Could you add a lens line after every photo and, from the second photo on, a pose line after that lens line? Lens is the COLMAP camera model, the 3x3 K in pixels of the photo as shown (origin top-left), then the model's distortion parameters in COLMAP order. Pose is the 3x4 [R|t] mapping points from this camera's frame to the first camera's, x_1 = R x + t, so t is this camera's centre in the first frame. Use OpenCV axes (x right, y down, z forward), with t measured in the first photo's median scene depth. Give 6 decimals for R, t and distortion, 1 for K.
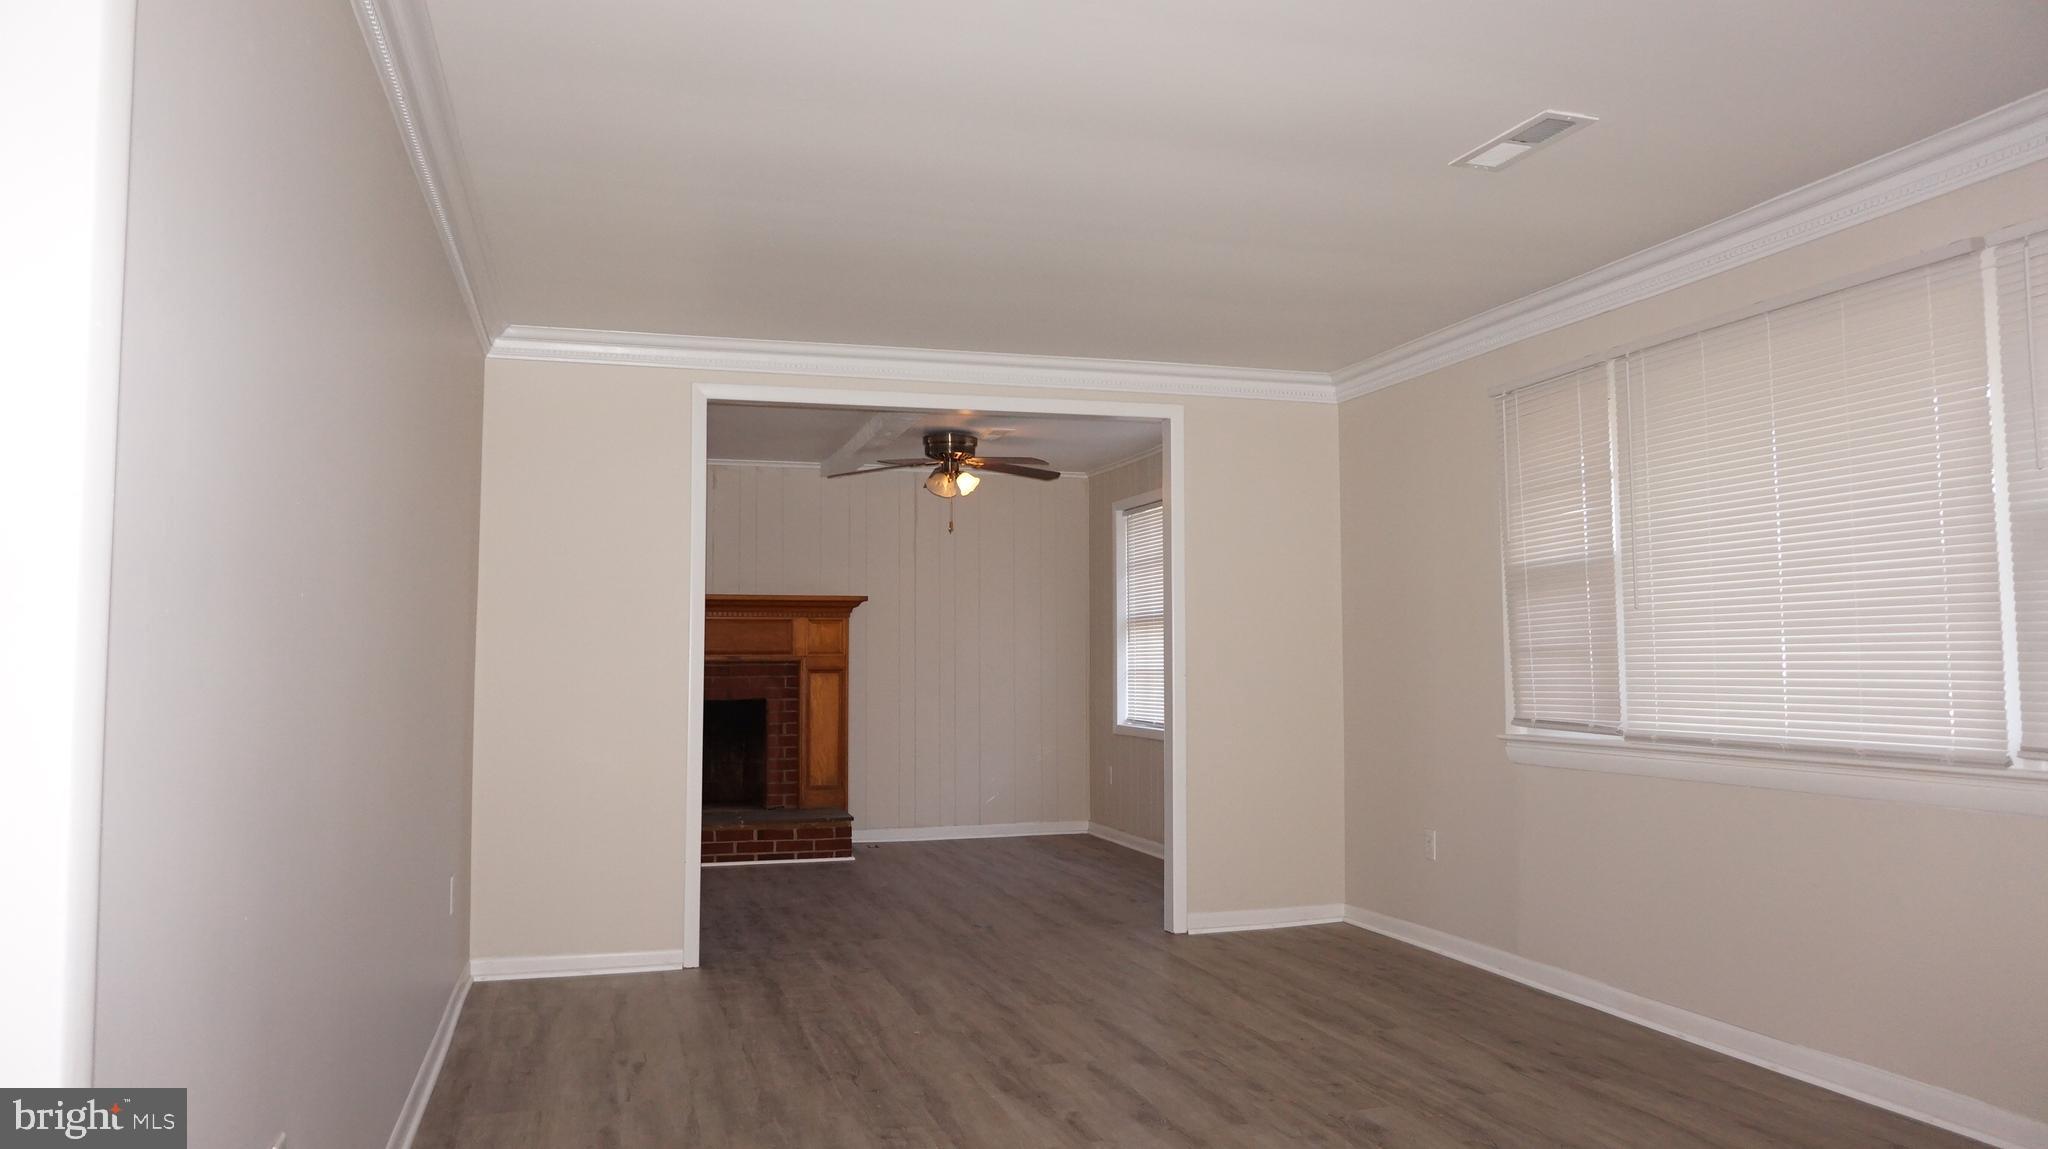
lens RADIAL K [[1391.2, 0, 1035.9], [0, 1391.2, 578.8], [0, 0, 1]] dist [-0.052271, 0.041773]
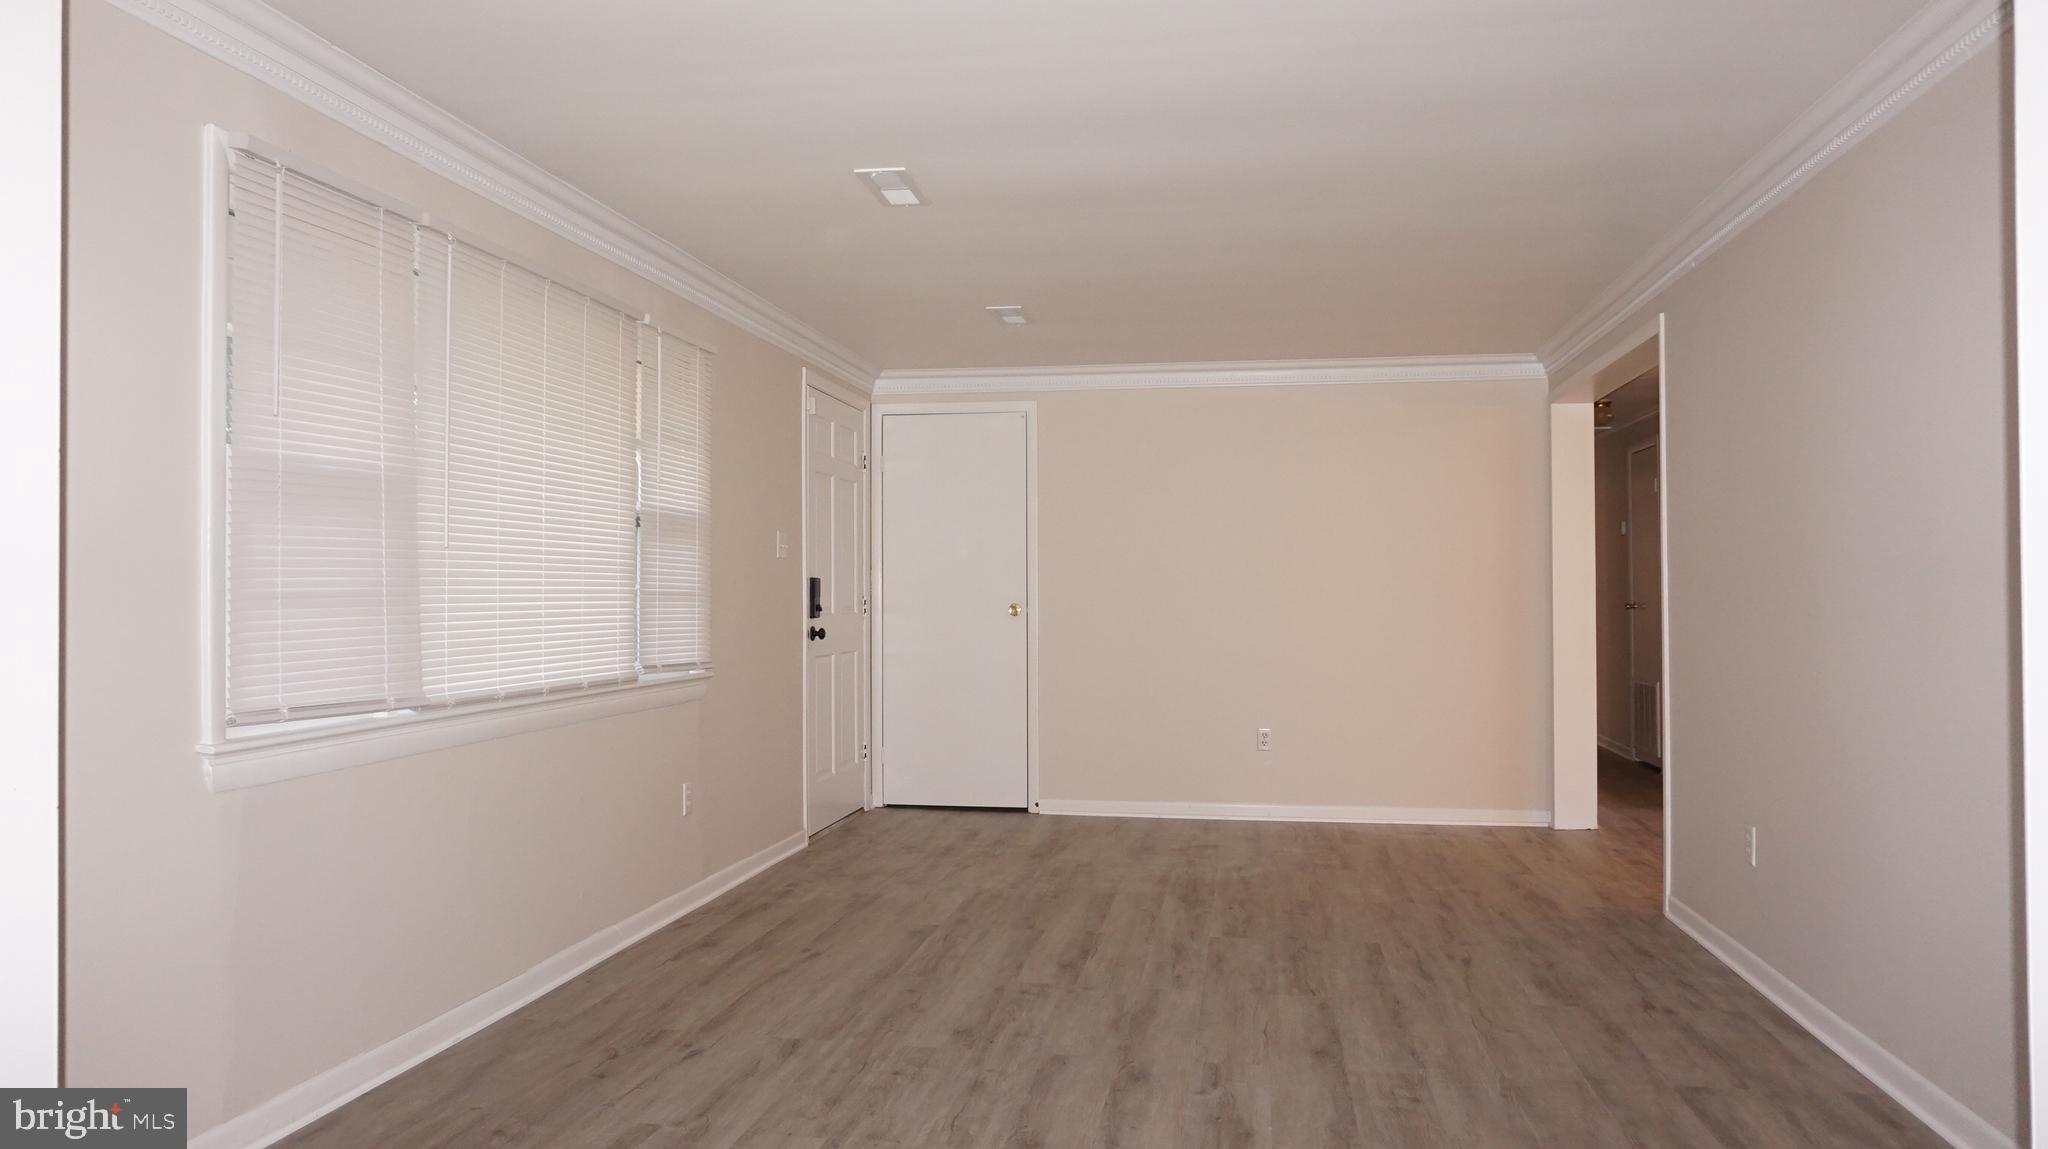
lens RADIAL K [[1391.2, 0, 1035.9], [0, 1391.2, 578.8], [0, 0, 1]] dist [-0.052271, 0.041773]
pose [[-0.893406, 0.011195, 0.449111, -0.276438], [-0.021485, 0.997481, -0.067605, 0.100371], [-0.448736, -0.070048, -0.890915, 1.789064]]
